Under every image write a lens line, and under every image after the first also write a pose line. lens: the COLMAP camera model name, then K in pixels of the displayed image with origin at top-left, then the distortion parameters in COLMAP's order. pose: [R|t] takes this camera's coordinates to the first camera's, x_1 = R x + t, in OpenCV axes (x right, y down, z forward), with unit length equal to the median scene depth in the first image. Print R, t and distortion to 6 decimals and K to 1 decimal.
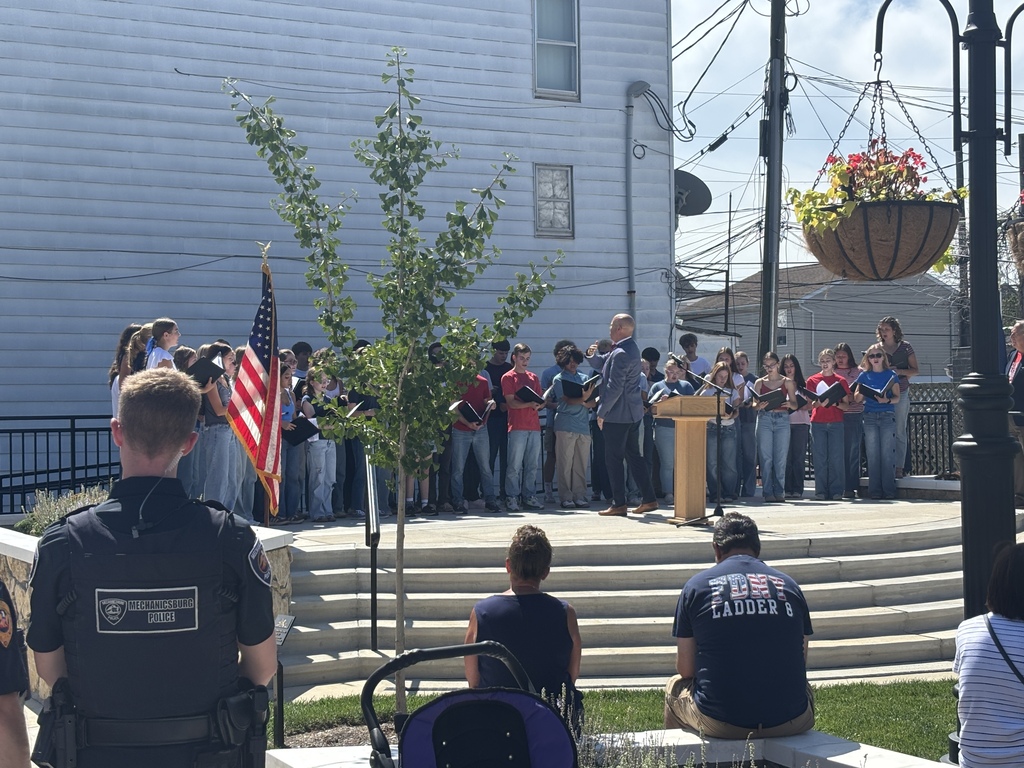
lens RADIAL K [[1649.7, 0, 512.0], [0, 1649.7, 384.0], [0, 0, 1]] dist [0.240638, -1.013268]
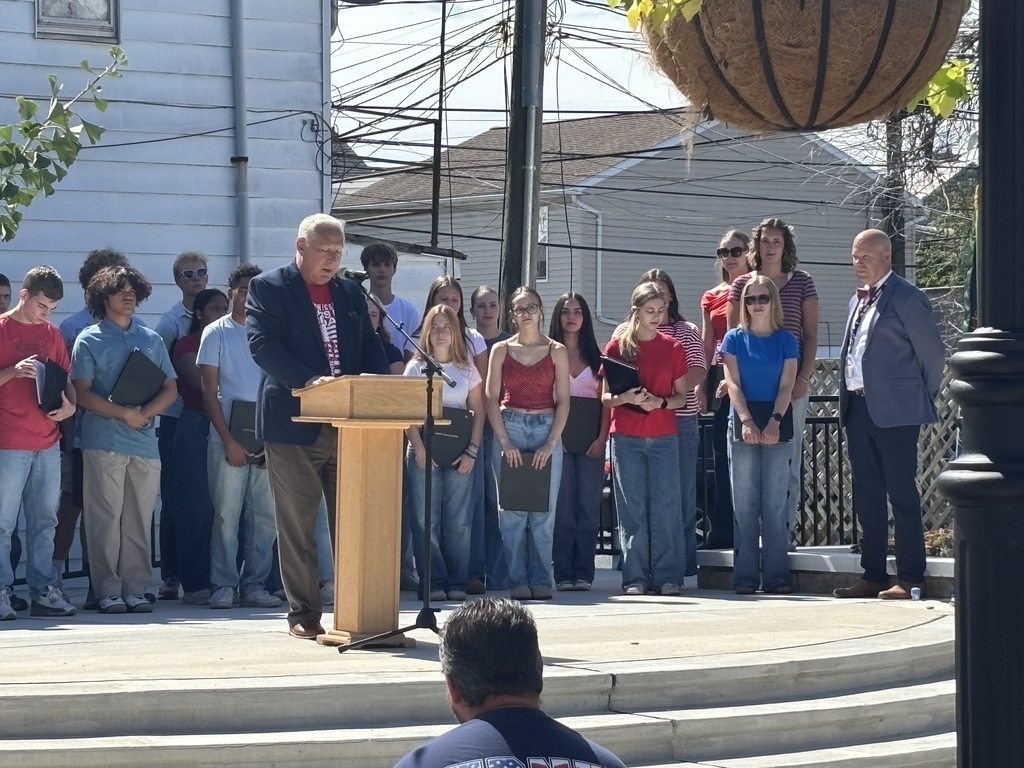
lens RADIAL K [[3414.6, 0, 512.0], [0, 3414.6, 384.0], [0, 0, 1]] dist [0.293706, -0.351600]
pose [[0.987732, 0.011581, 0.155731, -0.003268], [-0.012824, 0.999893, 0.006979, 0.001183], [-0.155633, -0.008890, 0.987775, 0.012388]]
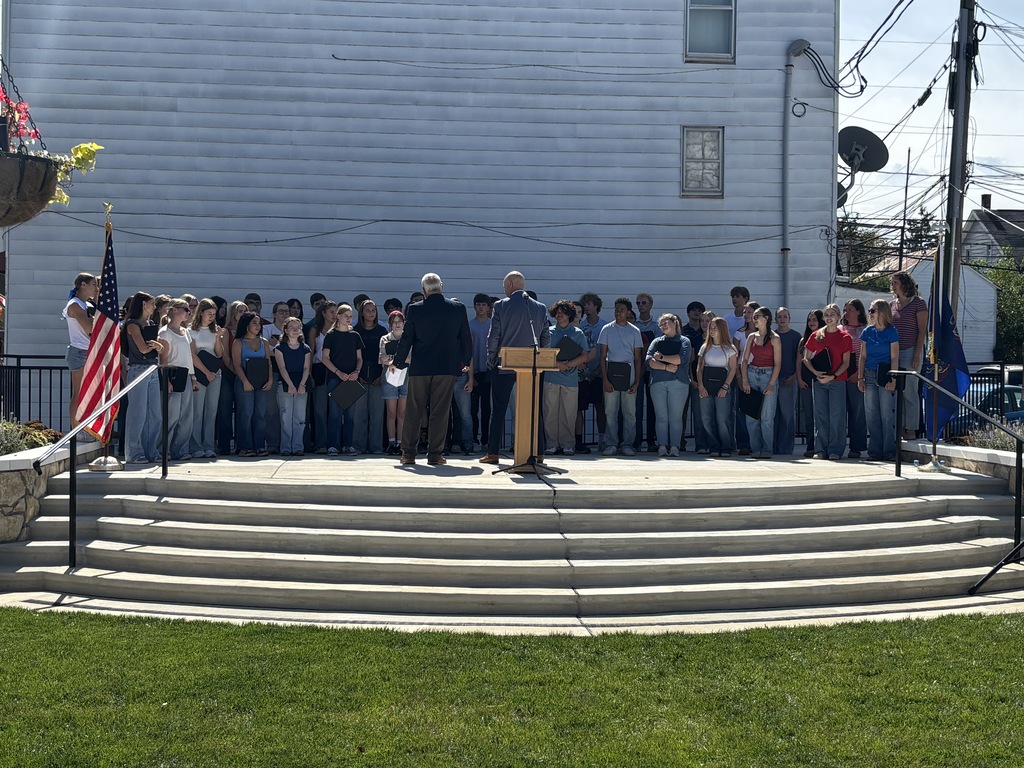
lens RADIAL K [[1498.1, 0, 512.0], [0, 1498.1, 384.0], [0, 0, 1]] dist [0.235691, -0.909451]
pose [[0.927074, 0.027024, -0.373903, 0.276099], [-0.015913, 0.999336, 0.032772, -0.000799], [0.374540, -0.024432, 0.926889, 0.078523]]
